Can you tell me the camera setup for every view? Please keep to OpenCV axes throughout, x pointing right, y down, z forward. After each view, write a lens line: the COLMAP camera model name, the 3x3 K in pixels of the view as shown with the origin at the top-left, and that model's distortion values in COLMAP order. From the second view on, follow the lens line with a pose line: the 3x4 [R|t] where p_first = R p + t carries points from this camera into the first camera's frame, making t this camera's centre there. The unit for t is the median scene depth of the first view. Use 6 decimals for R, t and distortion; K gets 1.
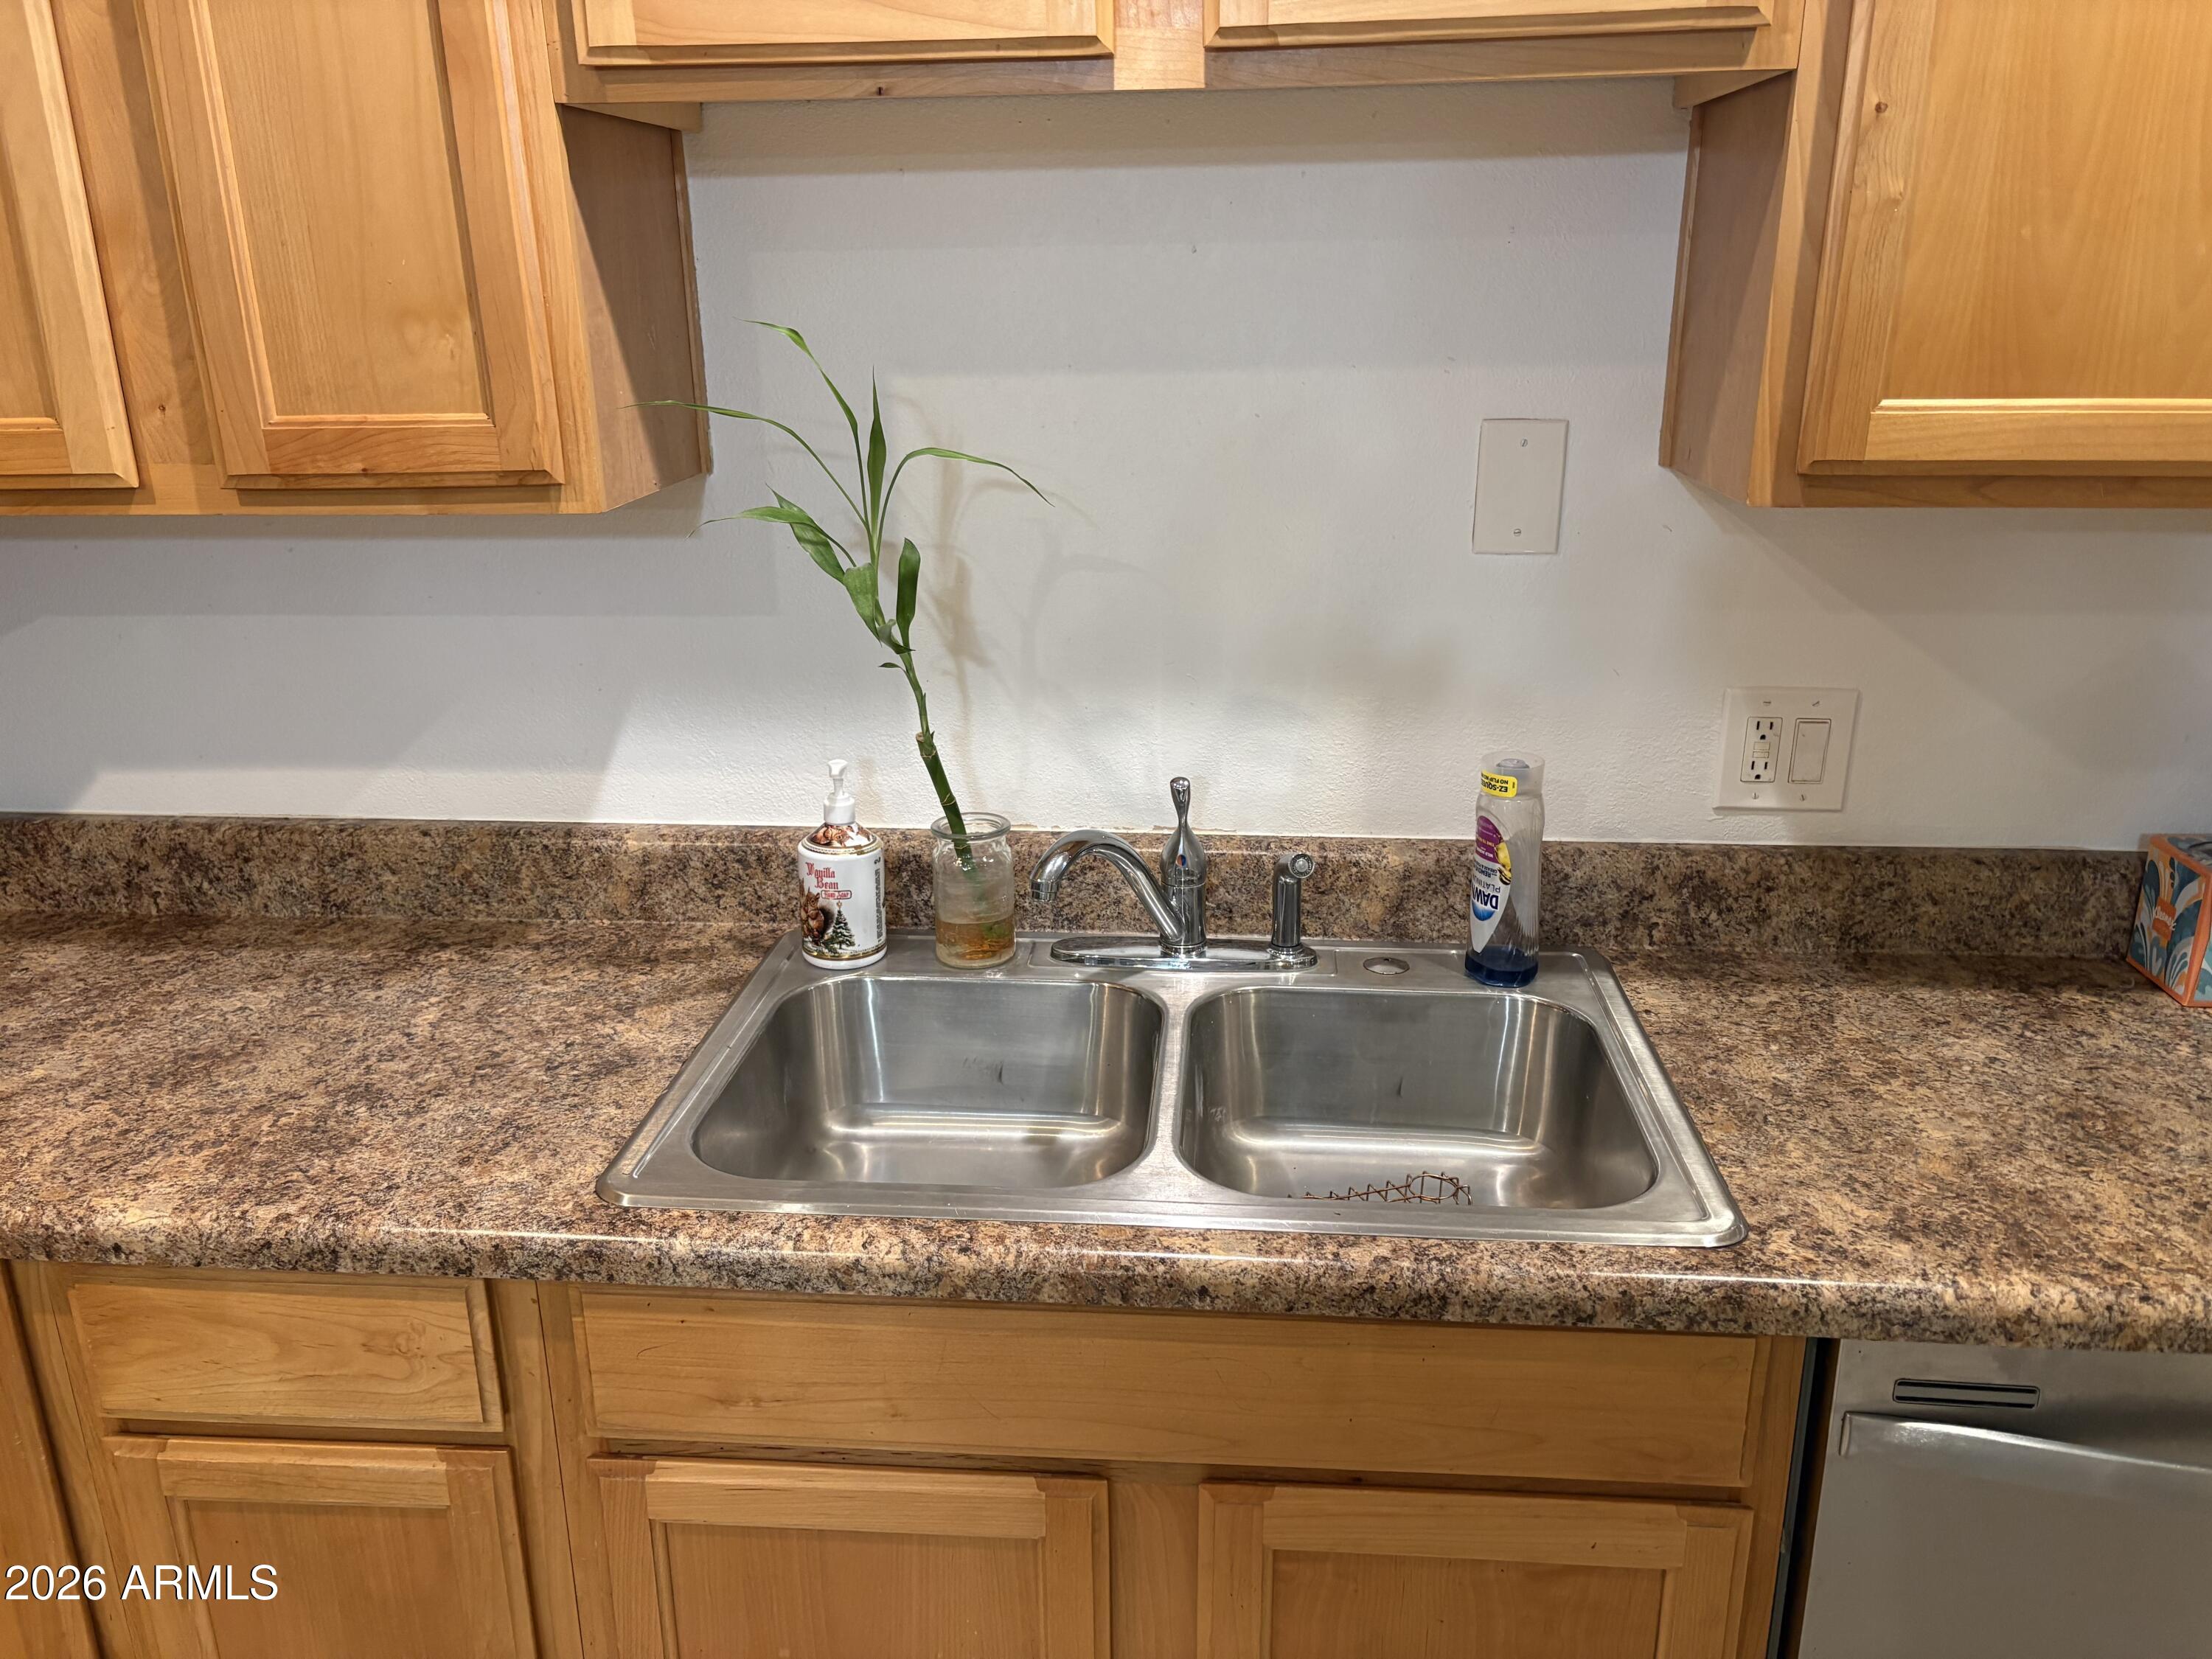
lens RADIAL K [[1680.9, 0, 1106.0], [0, 1680.9, 829.5], [0, 0, 1]] dist [0.003484, 0.005915]
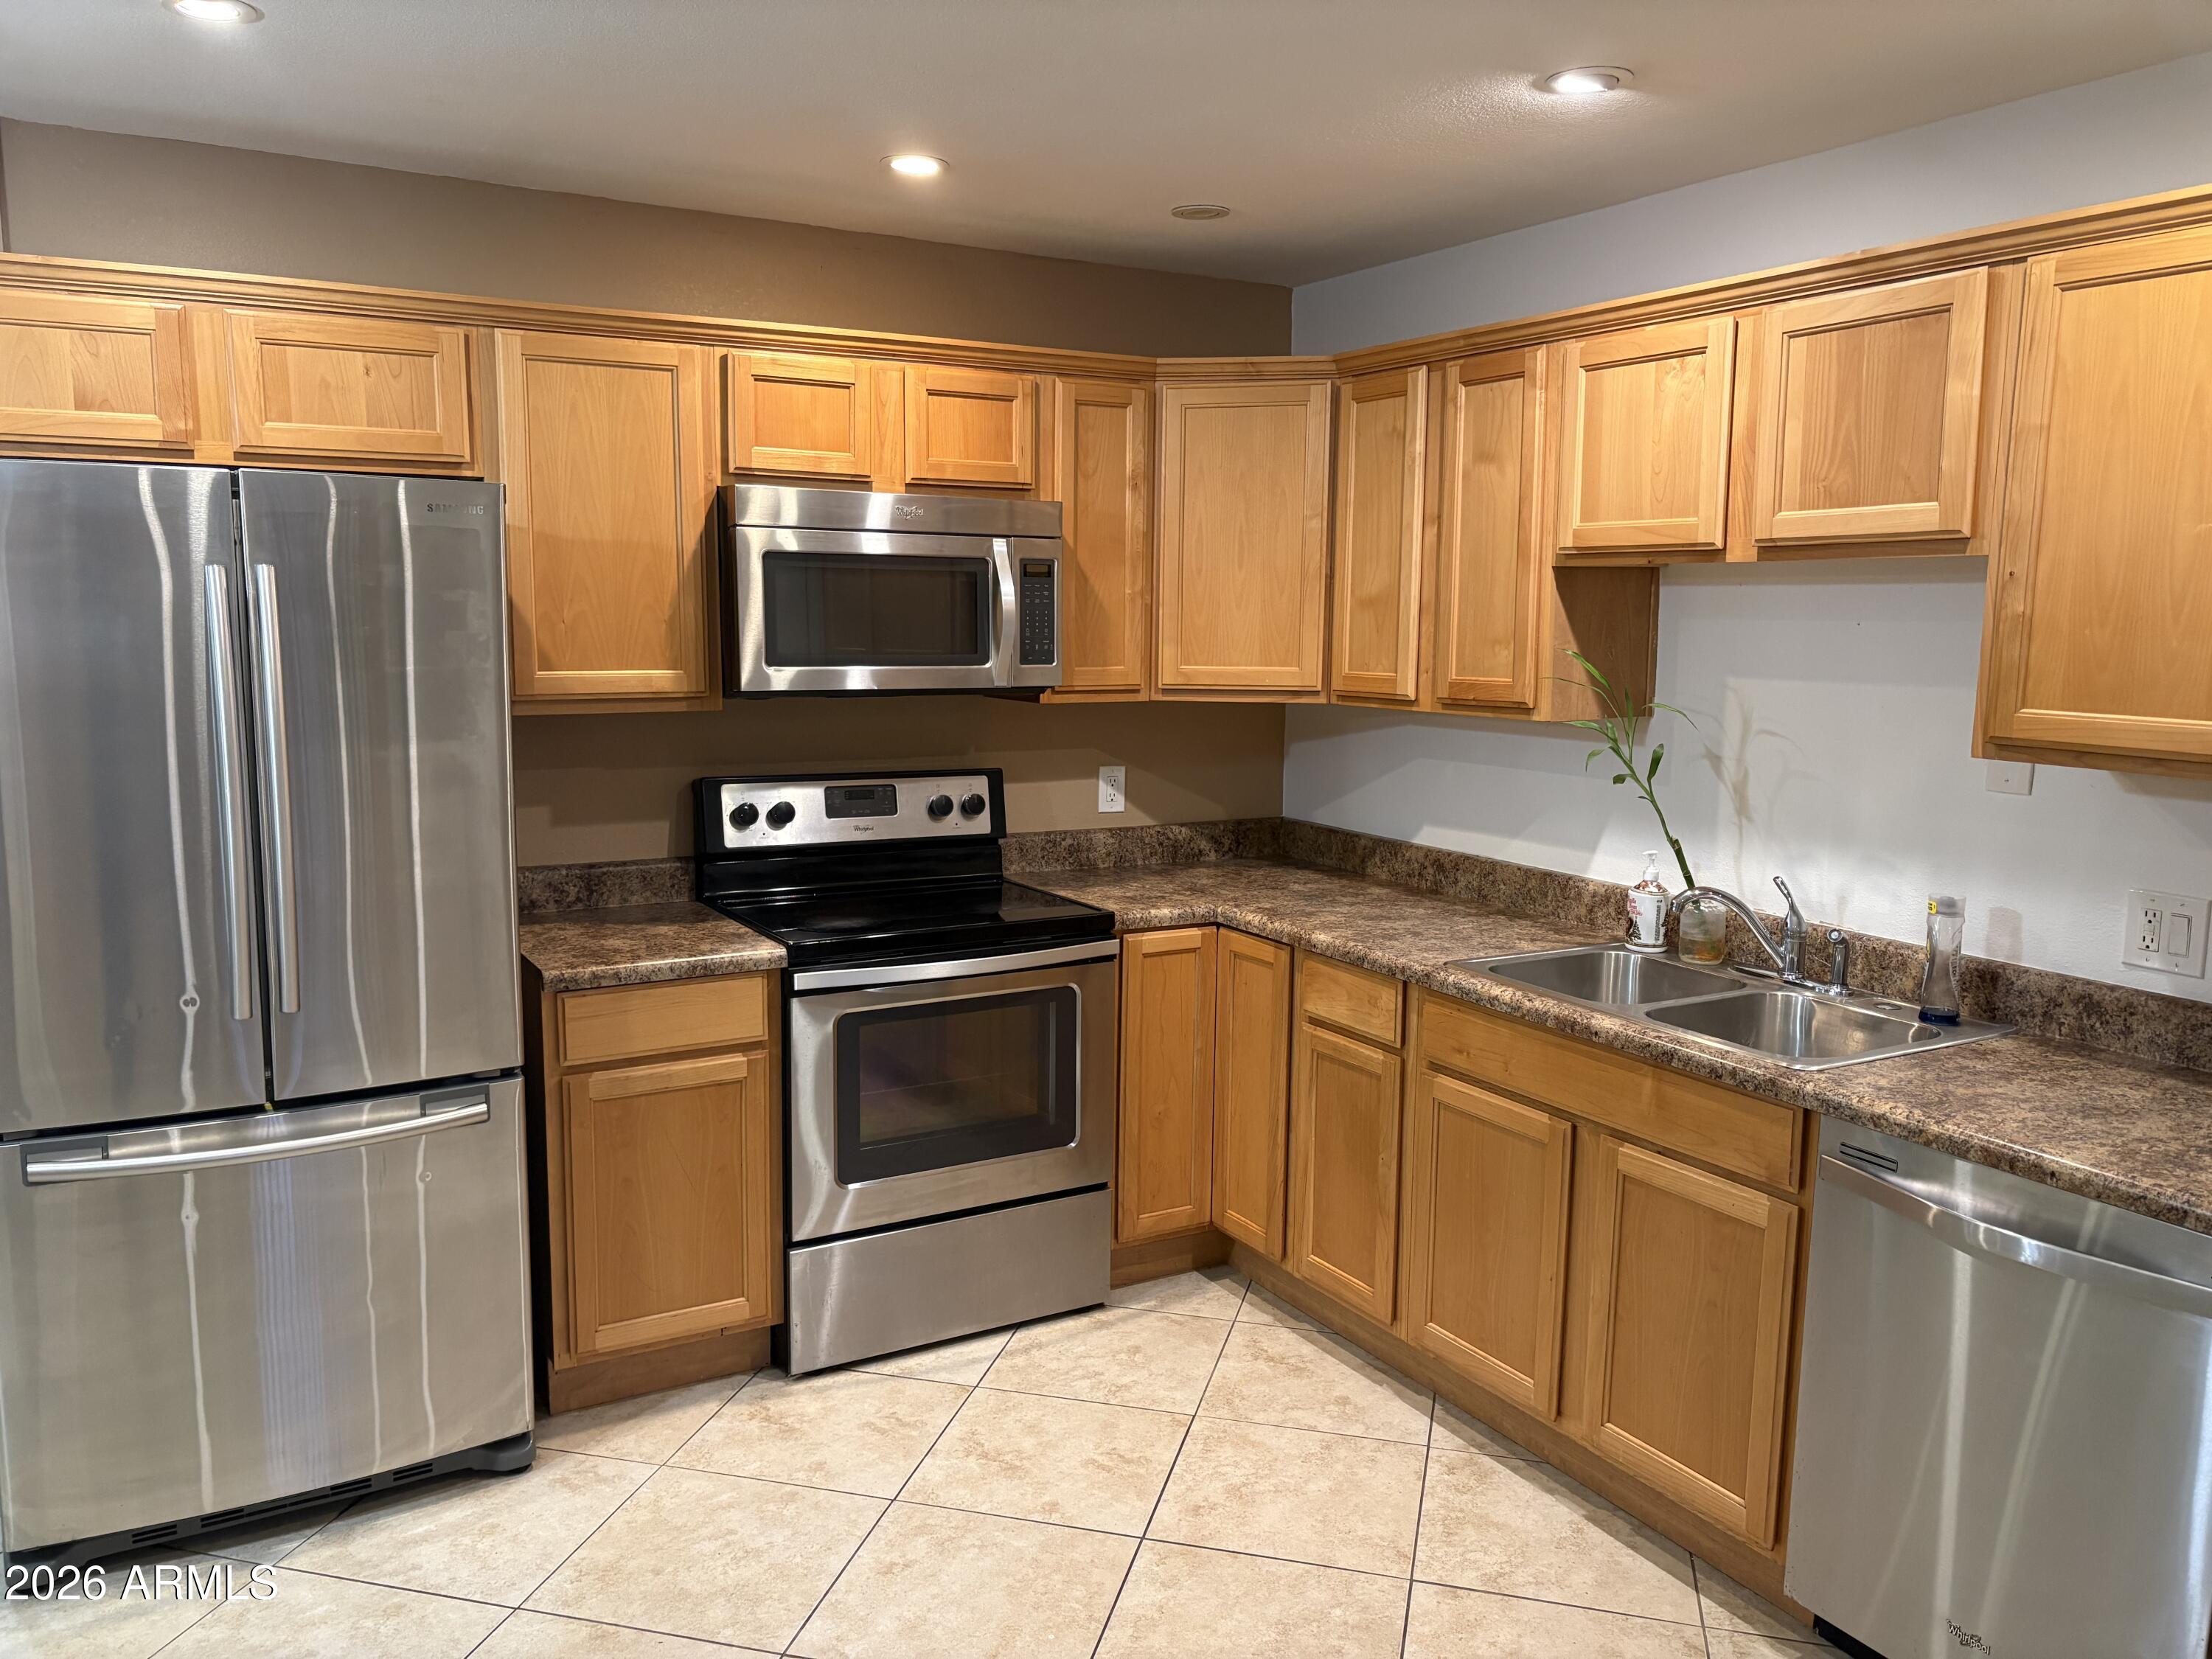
lens RADIAL K [[1693.7, 0, 1106.0], [0, 1693.7, 829.5], [0, 0, 1]] dist [0.144875, -0.181700]
pose [[0.566931, 0.129356, -0.813546, 1.381945], [-0.272101, 0.961568, -0.036725, 0.228935], [0.777529, 0.242187, 0.580340, -0.909644]]
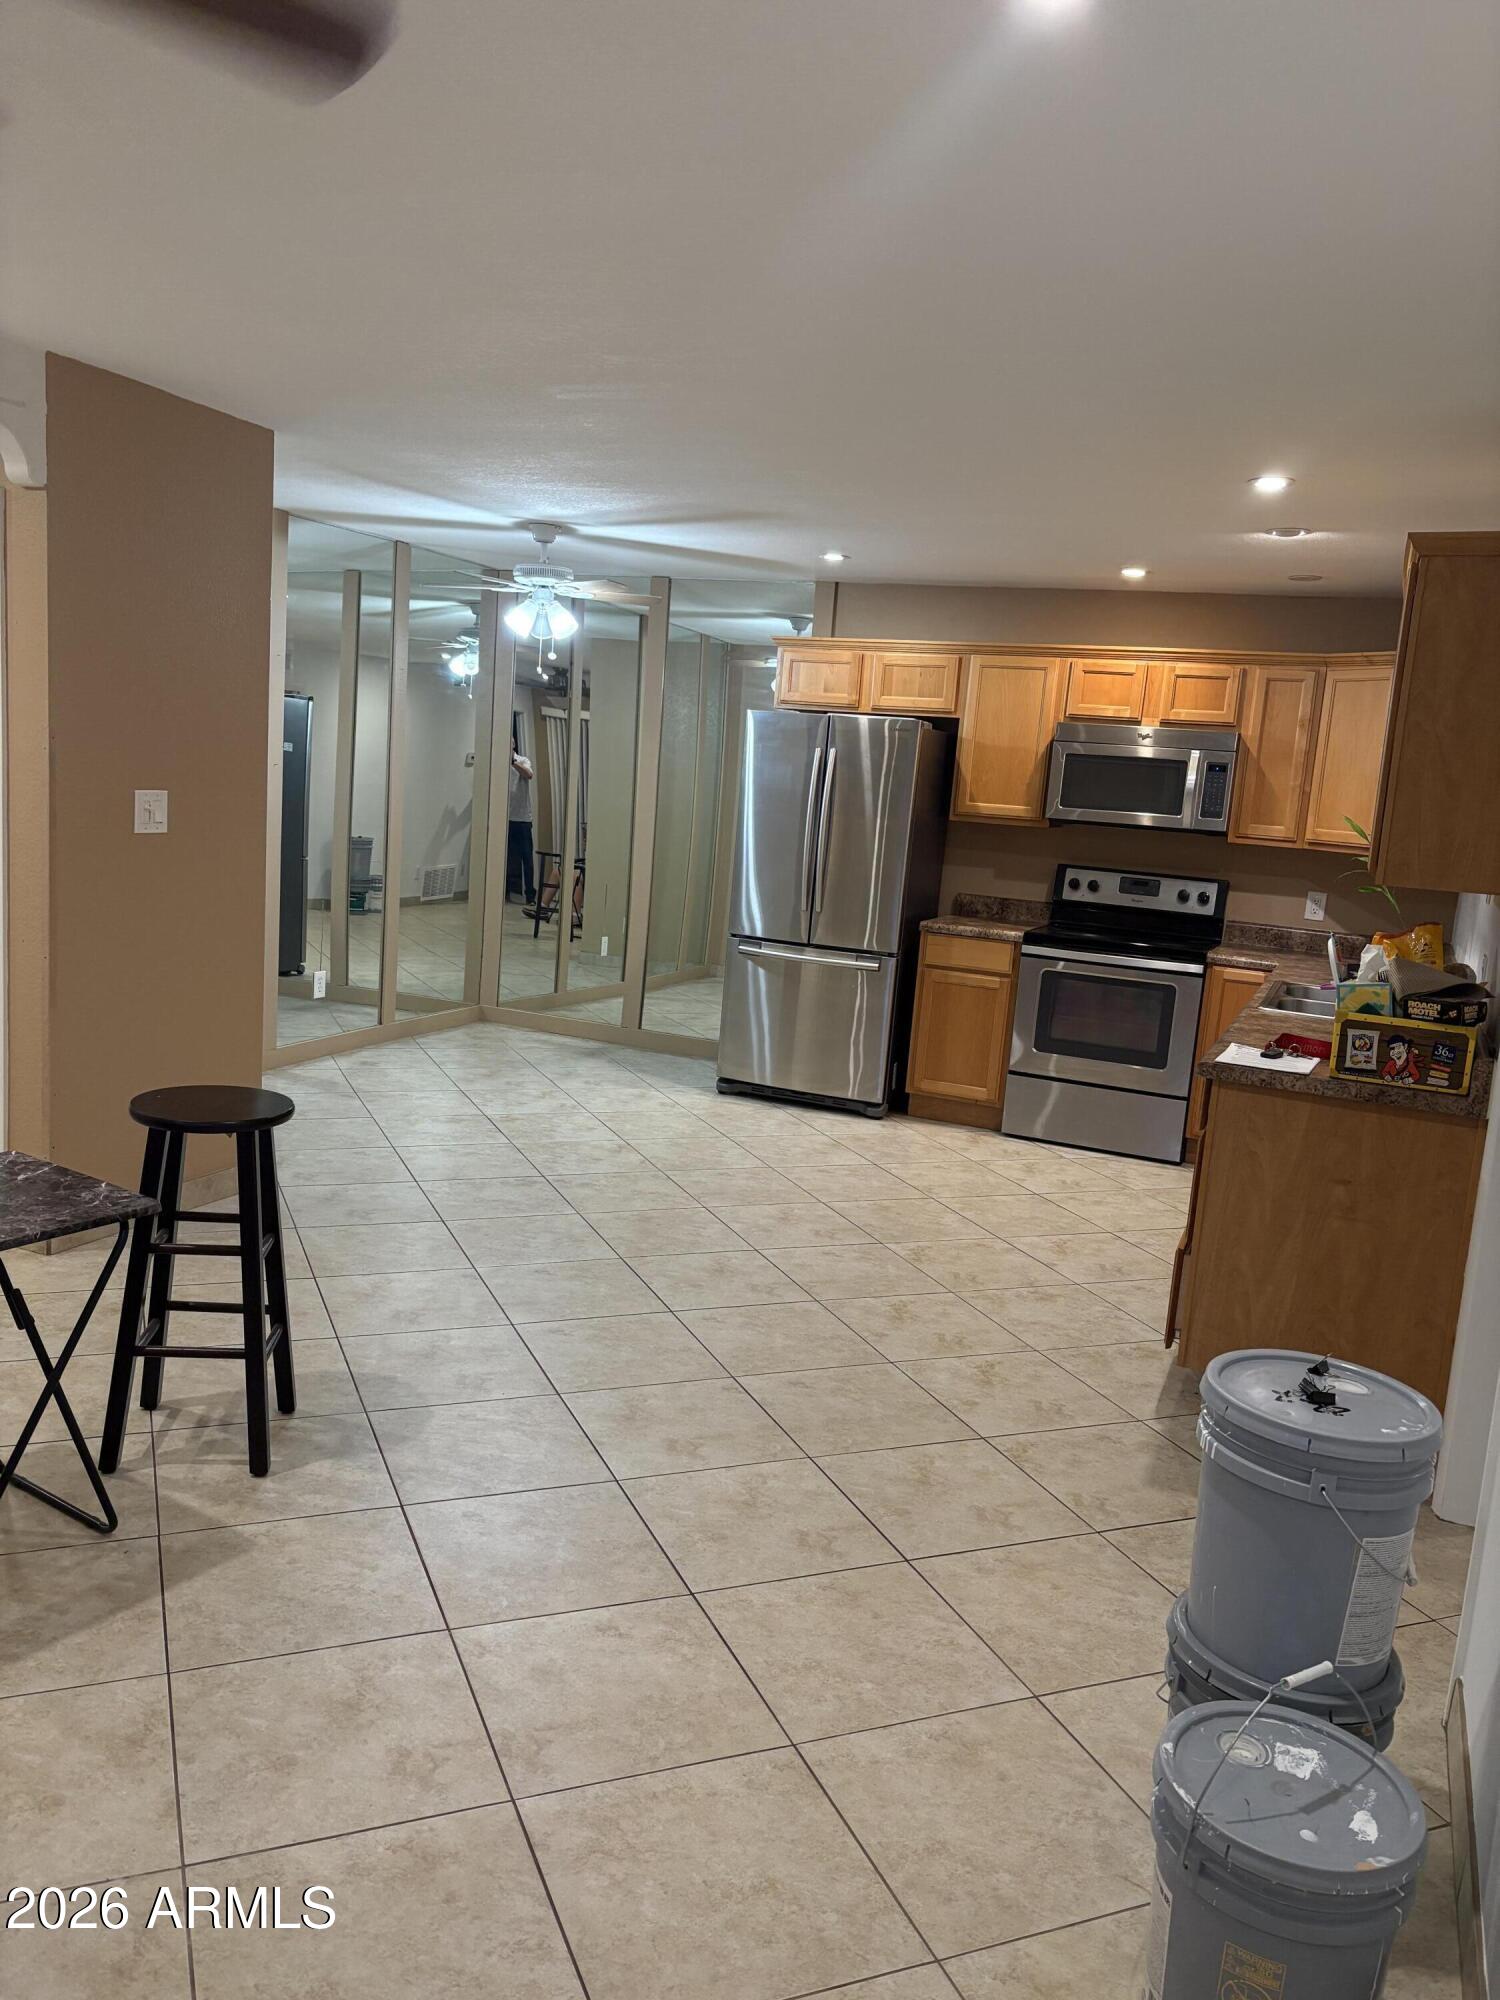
lens RADIAL K [[1519.8, 0, 750.0], [0, 1519.8, 1000.0], [0, 0, 1]] dist [0.003484, 0.005915]
pose [[-0.318412, 0.132728, -0.938615, 3.784716], [-0.358646, 0.899682, 0.248888, -0.236738], [0.877489, 0.415879, -0.238867, 0.597755]]
